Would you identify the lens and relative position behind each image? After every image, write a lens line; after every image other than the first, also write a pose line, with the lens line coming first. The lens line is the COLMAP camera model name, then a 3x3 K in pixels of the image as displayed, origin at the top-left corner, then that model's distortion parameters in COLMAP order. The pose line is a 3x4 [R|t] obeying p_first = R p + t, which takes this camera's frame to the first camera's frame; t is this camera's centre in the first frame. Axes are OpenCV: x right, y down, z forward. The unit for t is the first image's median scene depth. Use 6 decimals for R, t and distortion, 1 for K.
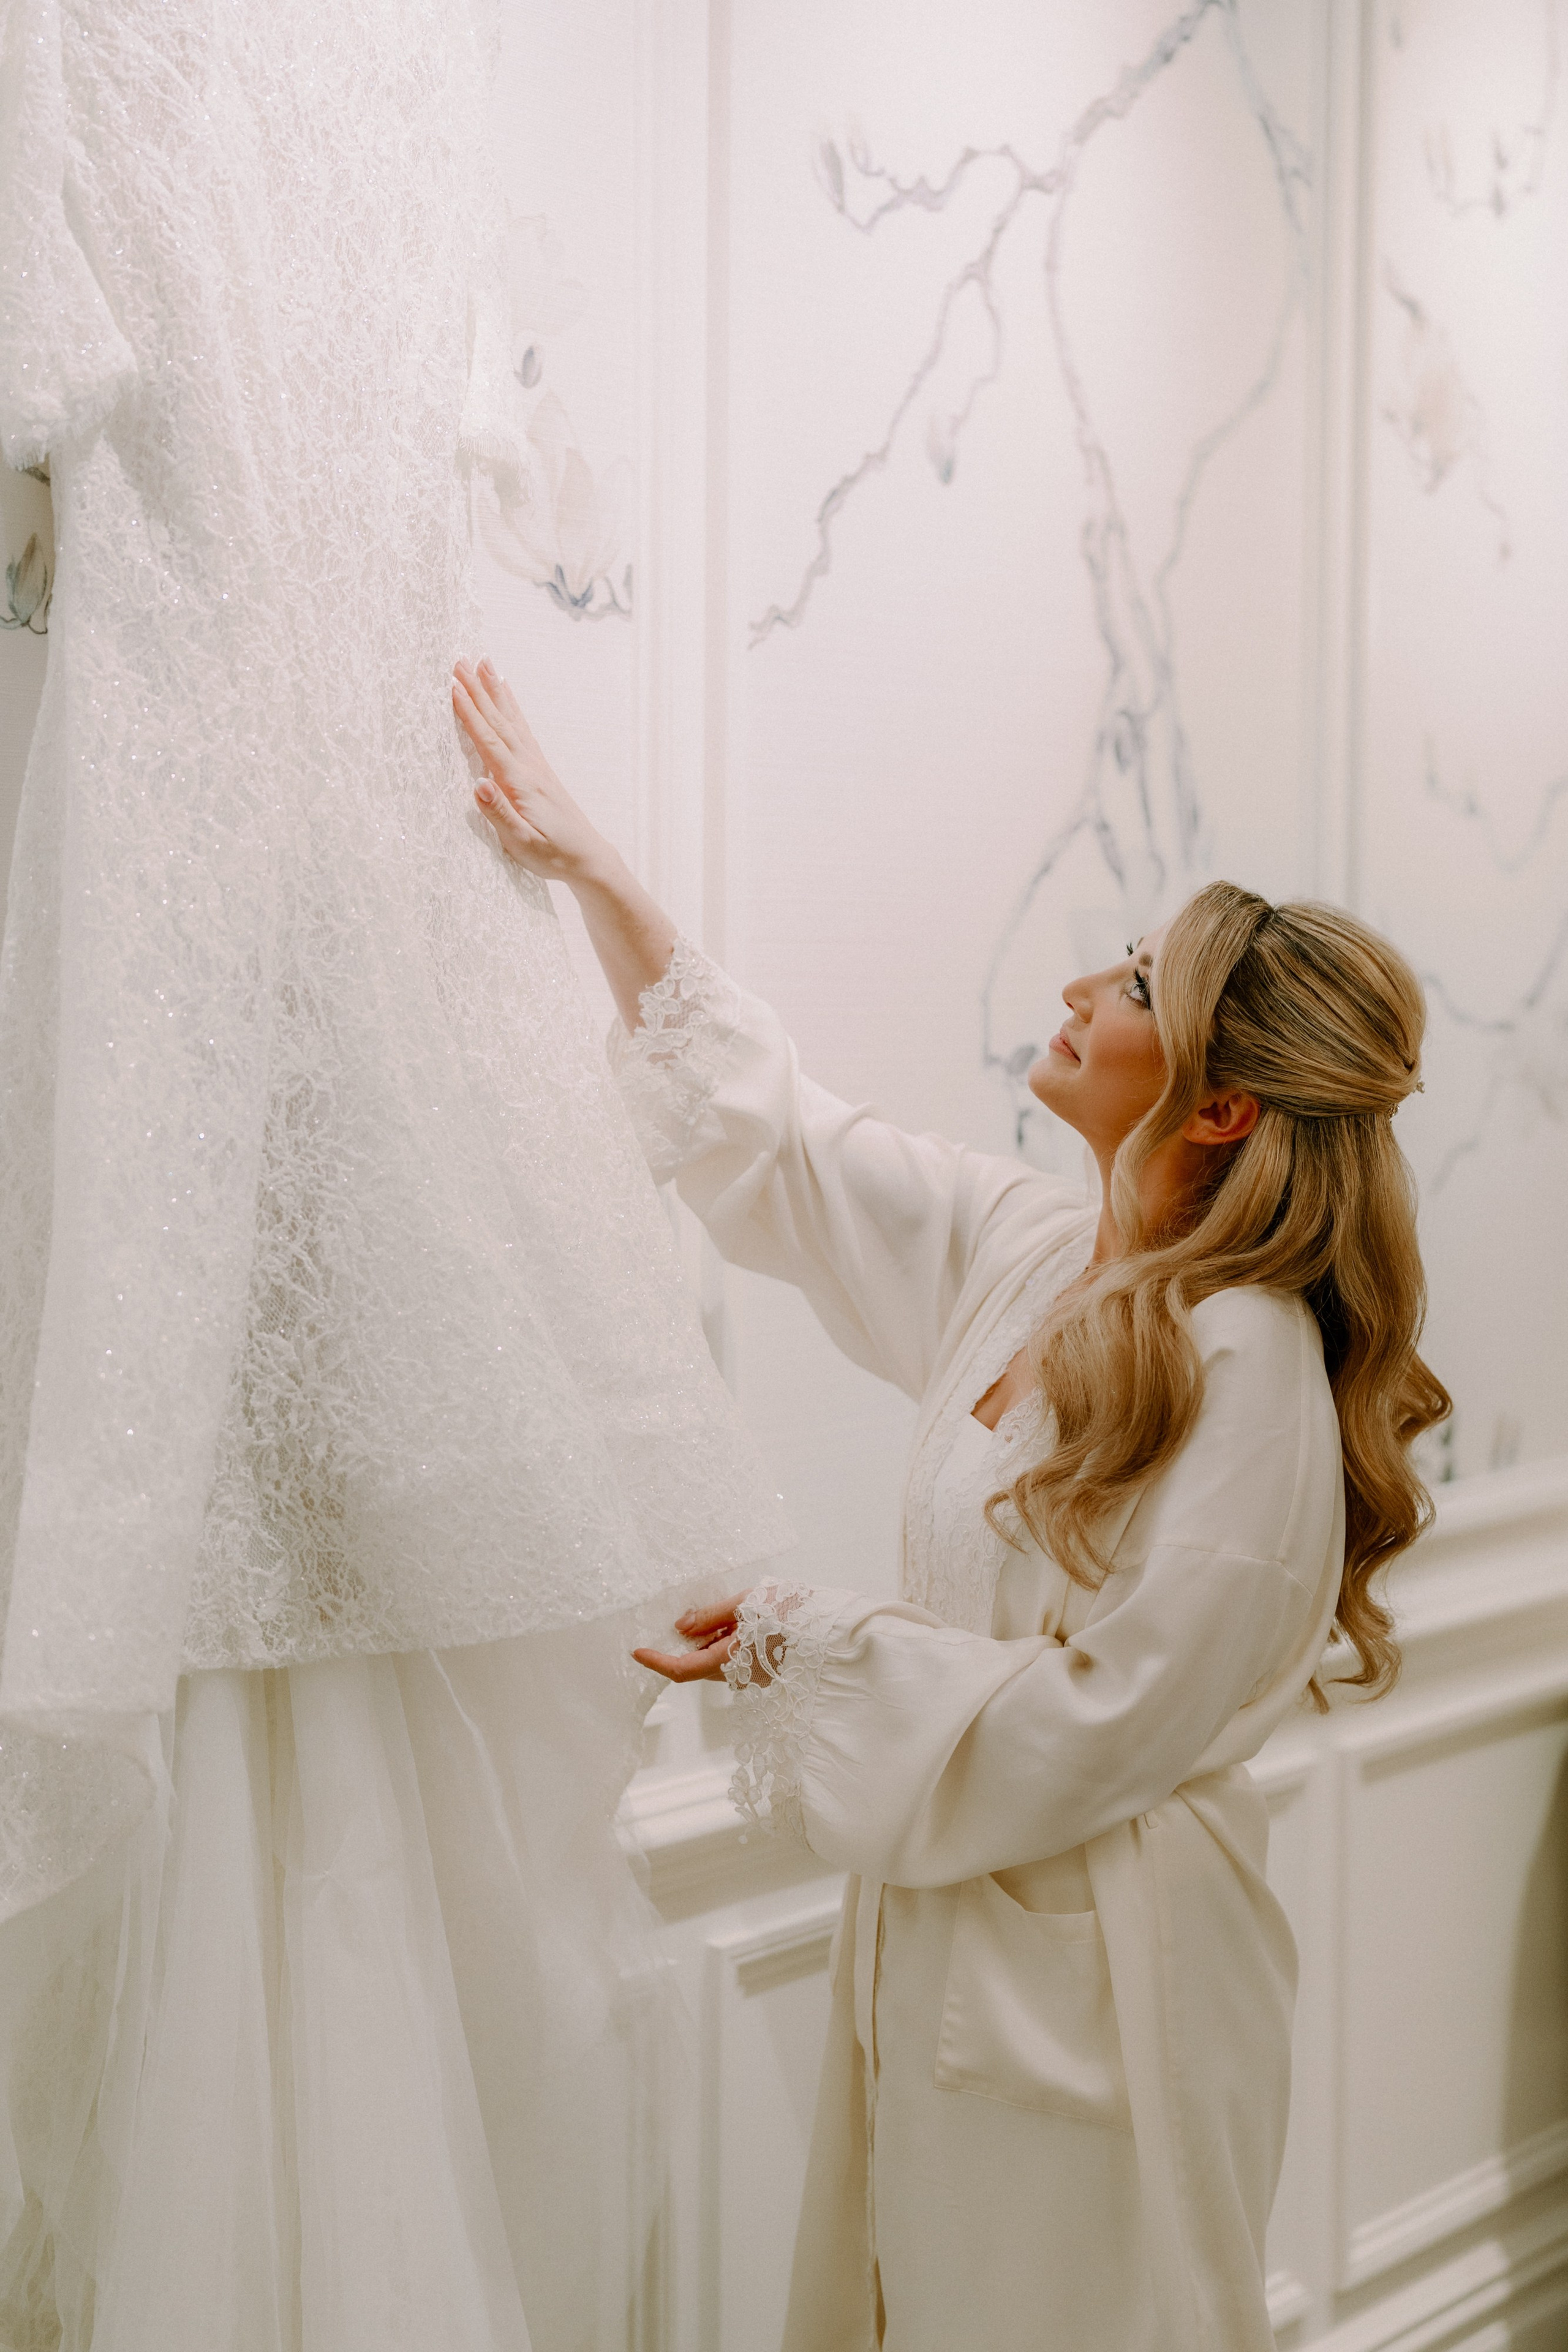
lens RADIAL K [[3709.3, 0, 872.0], [0, 3709.3, 1209.8], [0, 0, 1]] dist [0.002465, 0.000000]
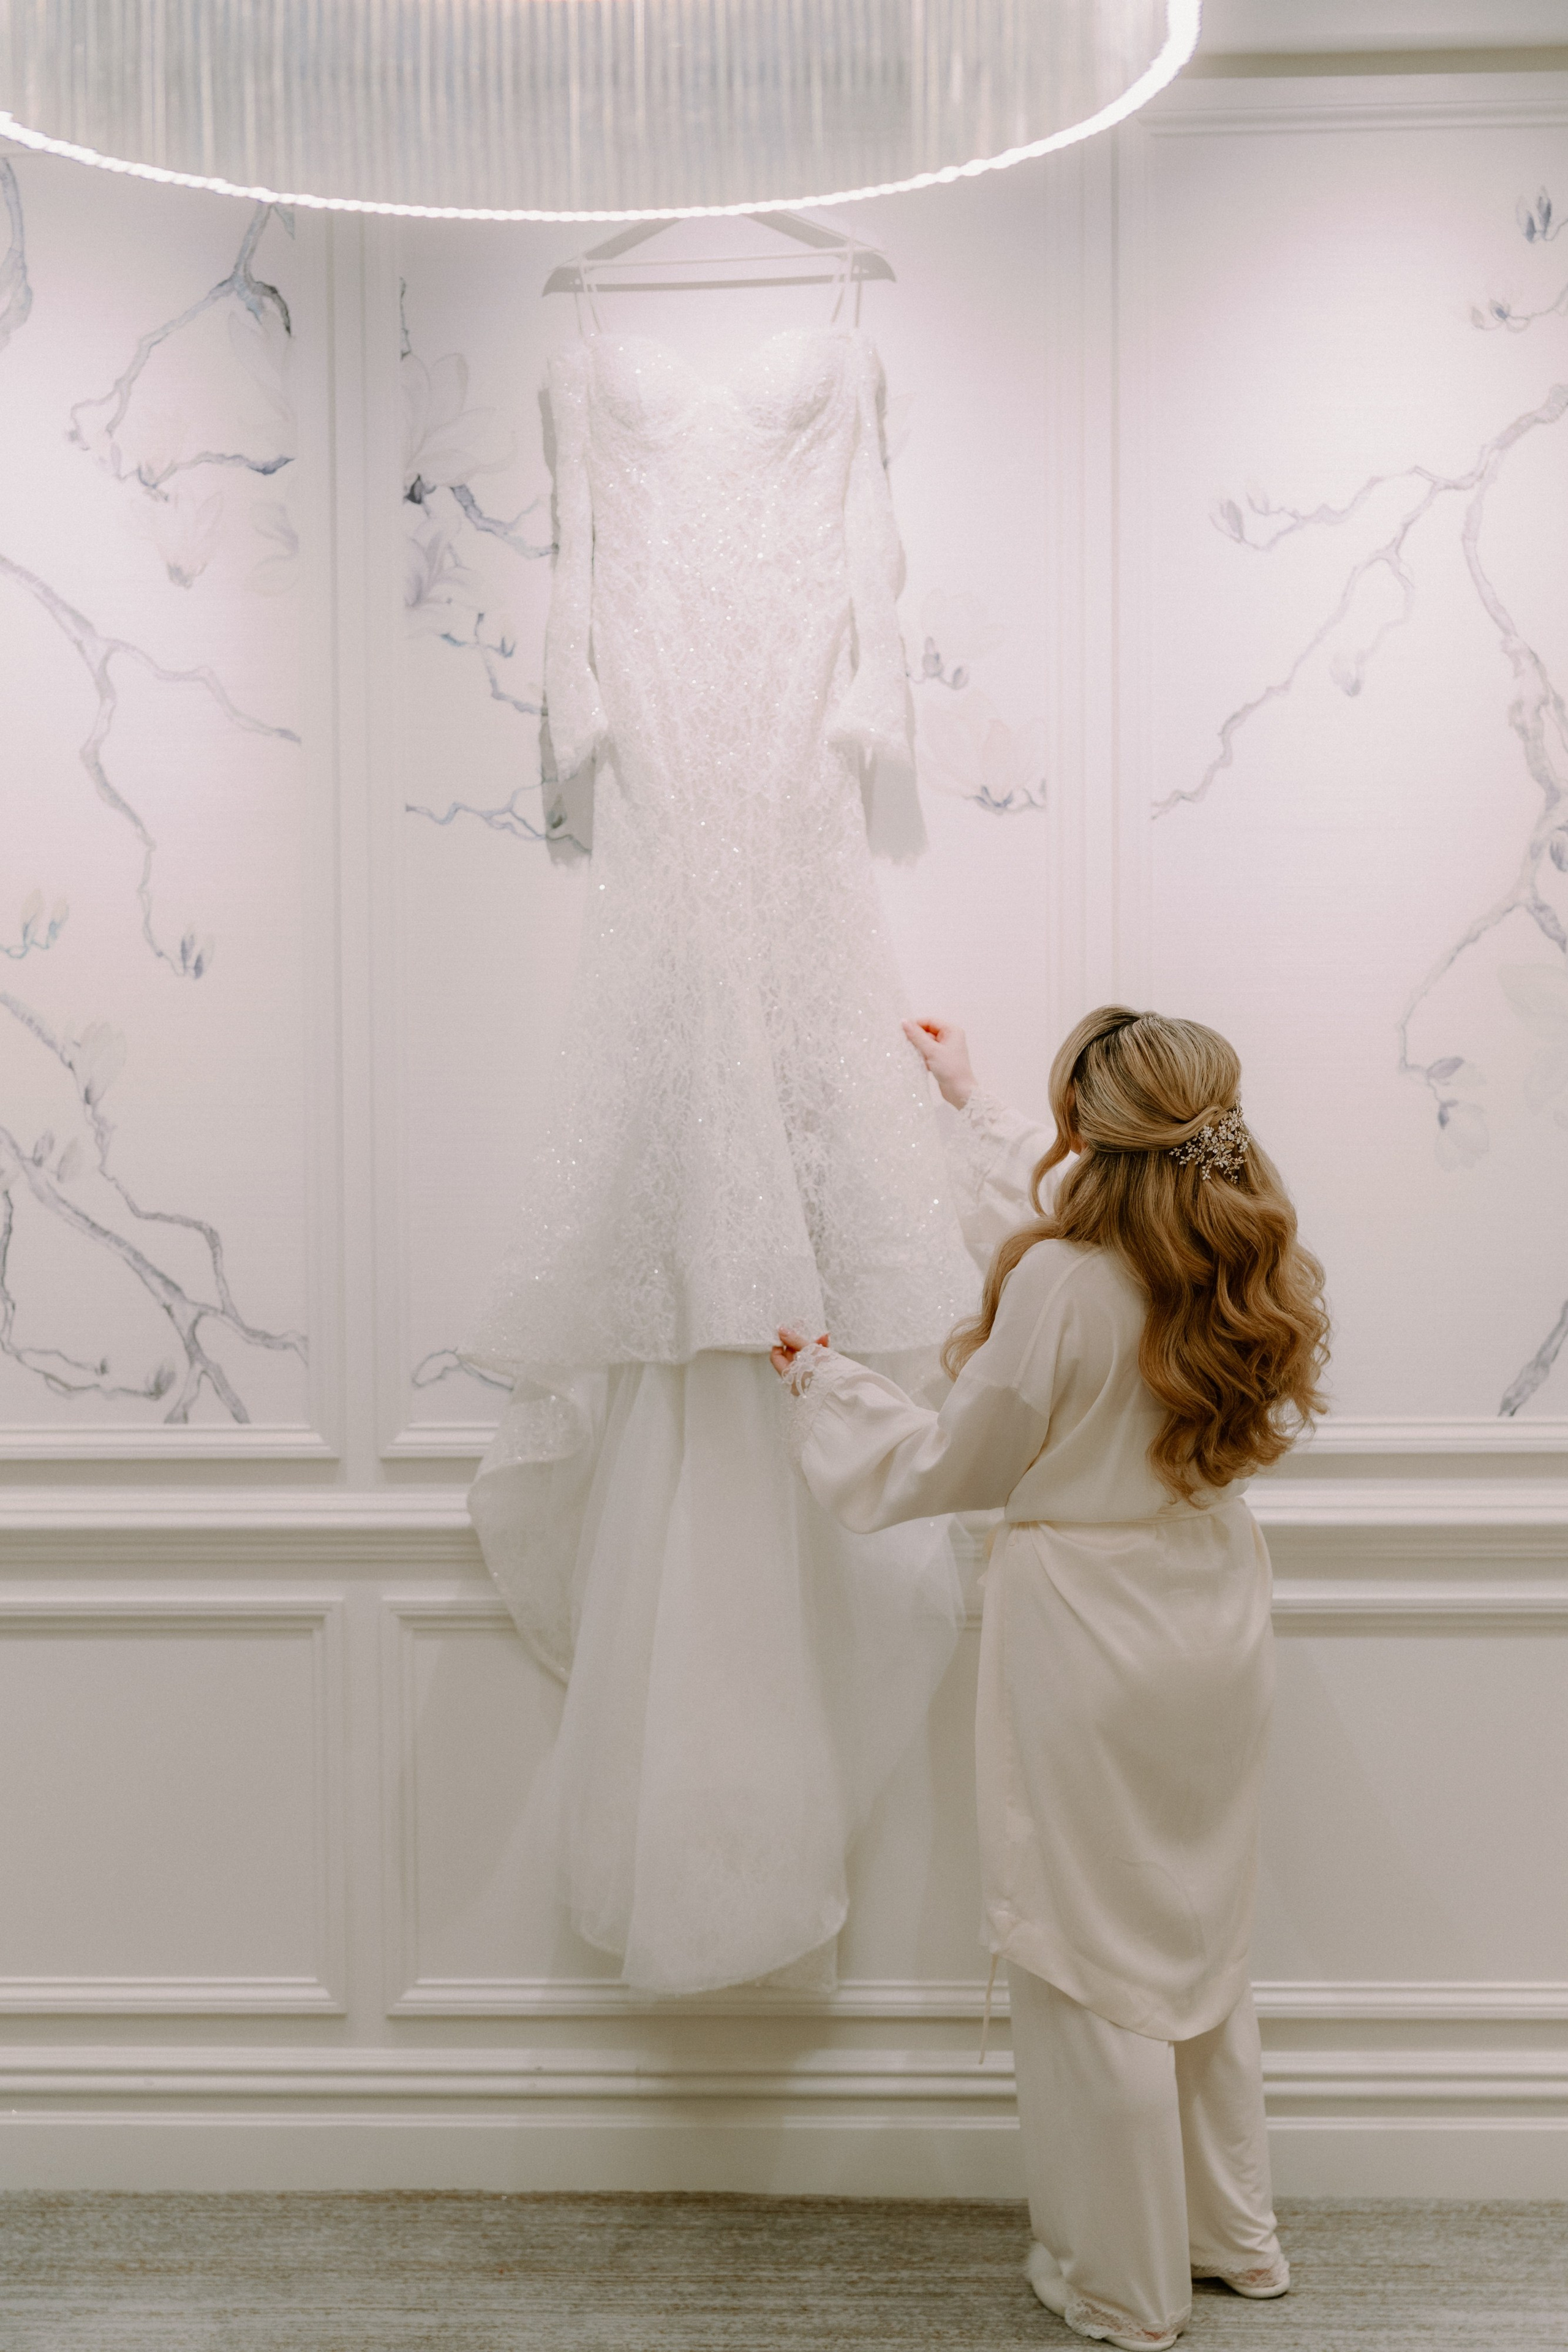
lens RADIAL K [[3245.7, 0, 765.2], [0, 3245.7, 1177.5], [0, 0, 1]] dist [0.009800, 0.000000]
pose [[0.581860, 0.017781, -0.813094, 1.111653], [-0.040137, 0.999171, -0.006873, 0.027880], [0.812298, 0.036634, 0.582091, 0.019506]]
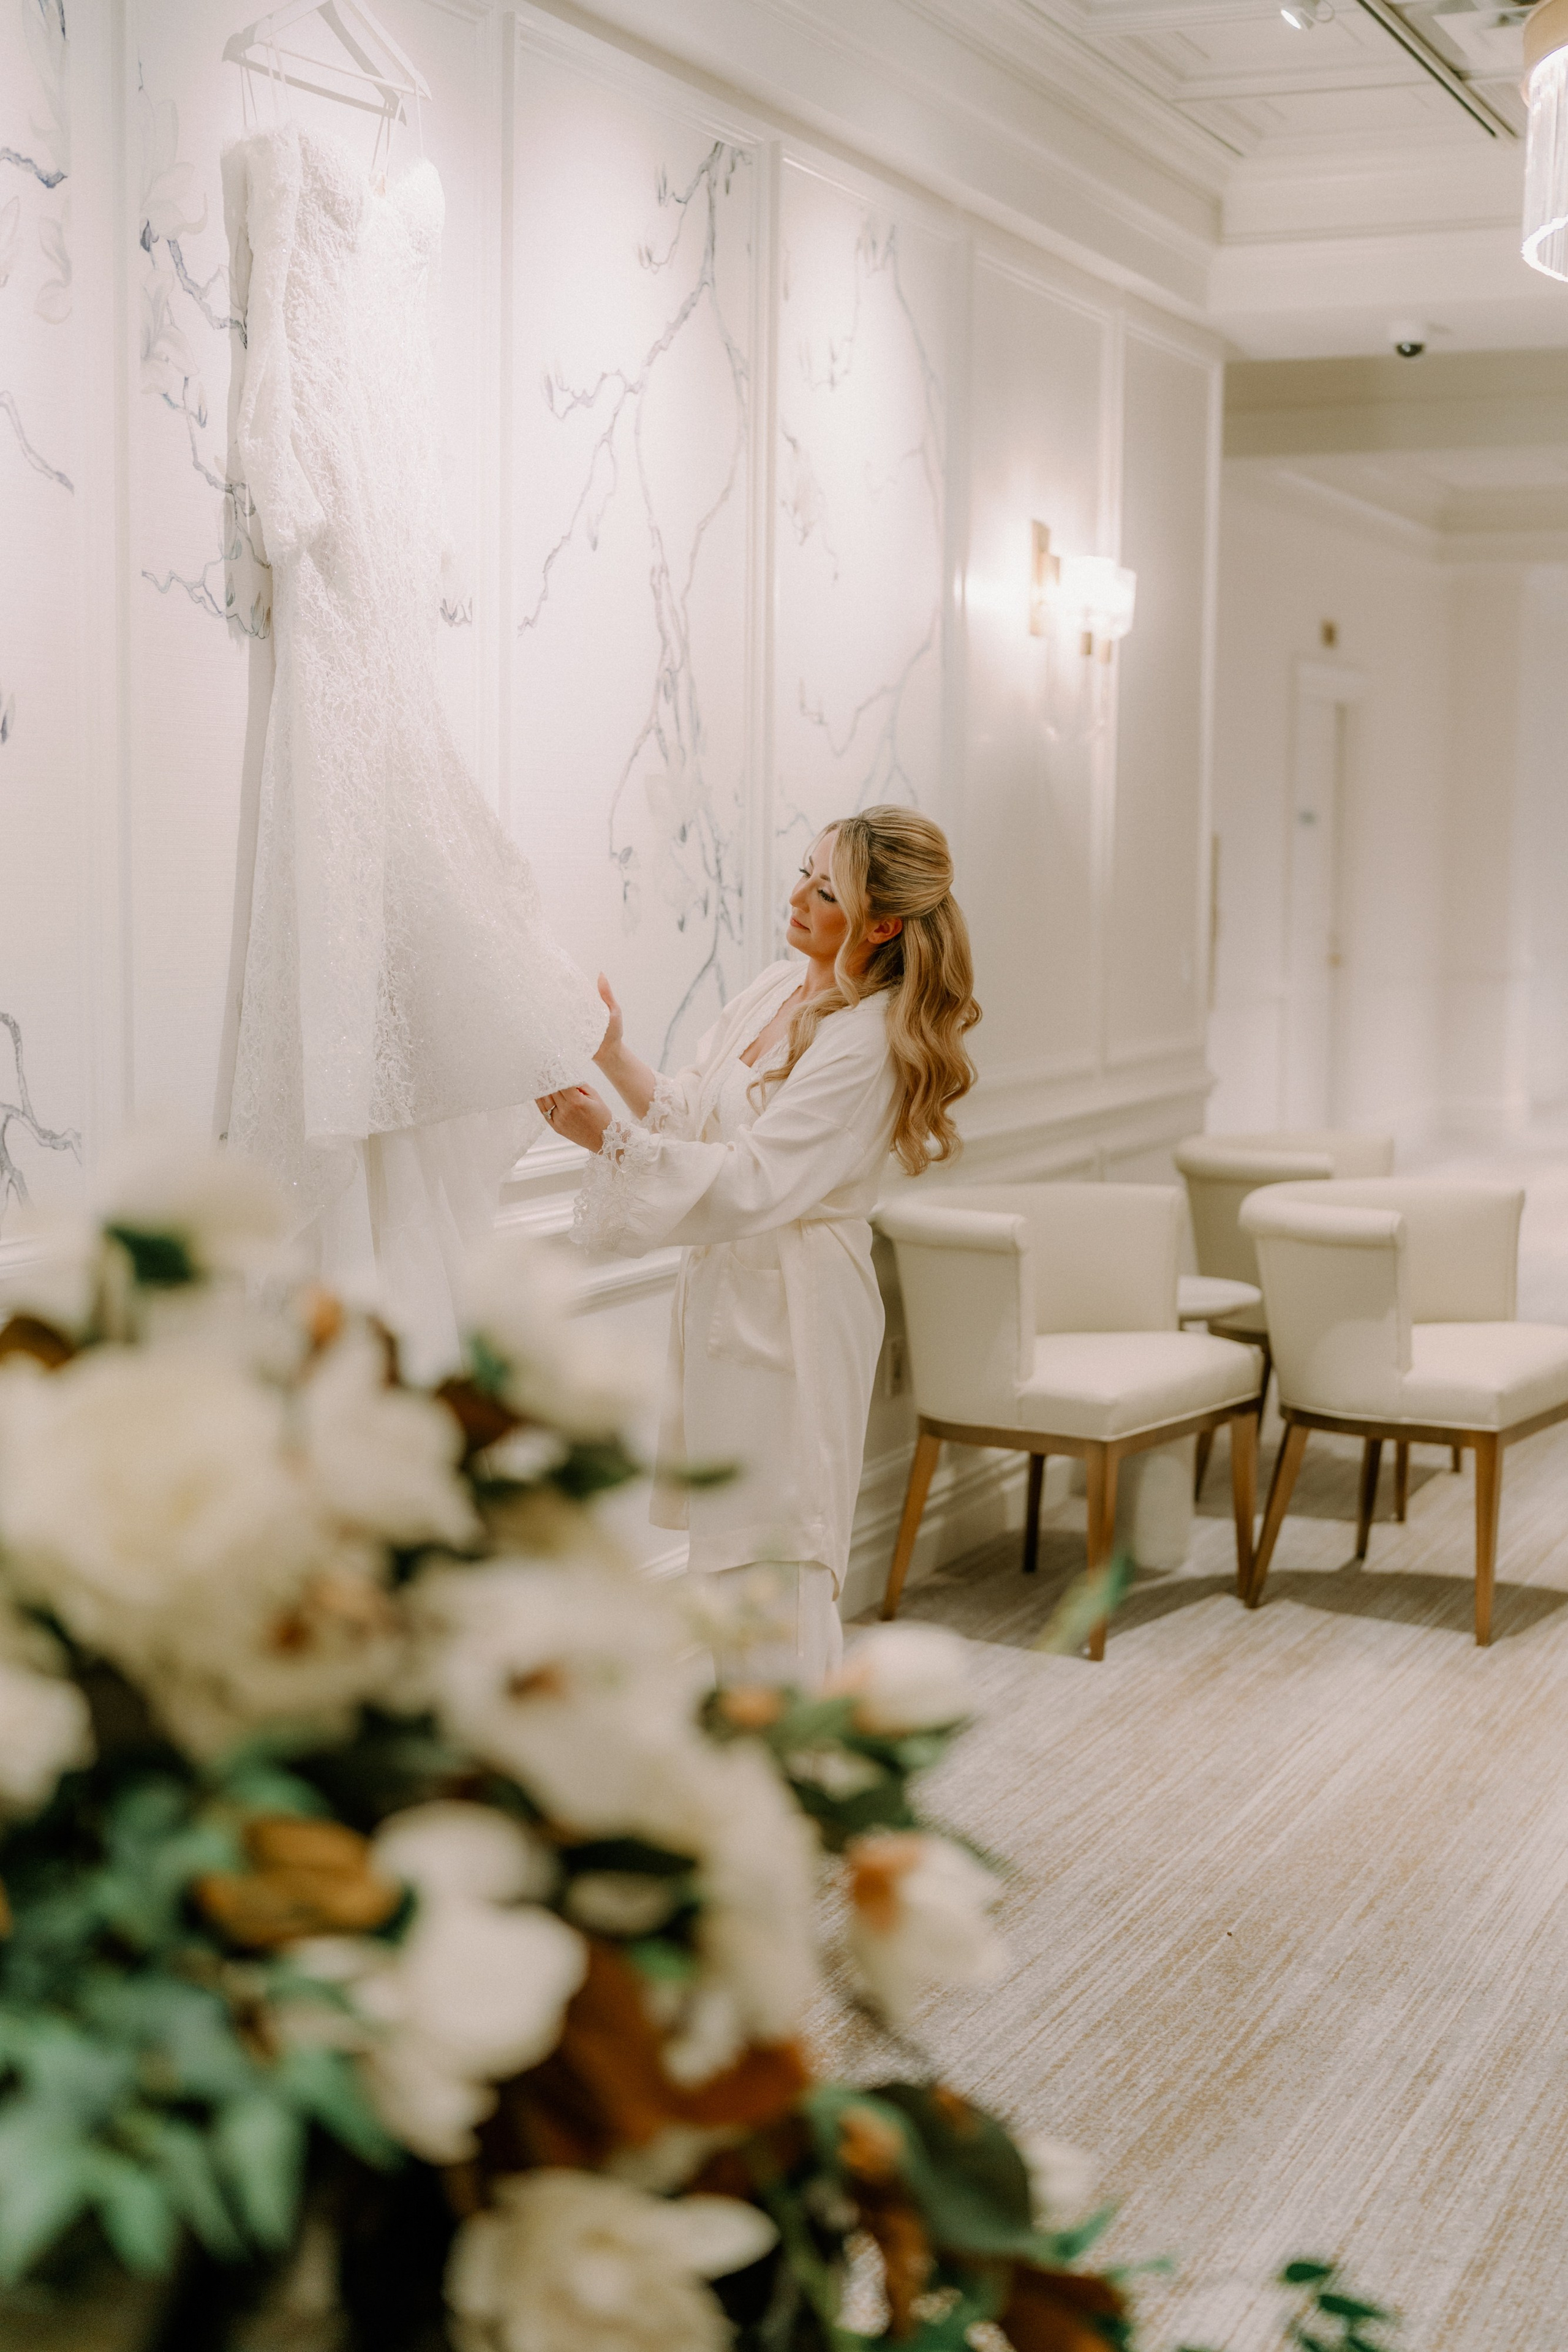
lens RADIAL K [[3245.7, 0, 775.4], [0, 3245.7, 1158.9], [0, 0, 1]] dist [0.009800, 0.000000]
pose [[0.972457, -0.019059, 0.232303, -0.319663], [0.010719, 0.999254, 0.037111, 0.063031], [-0.232837, -0.033599, 0.971935, -0.738415]]
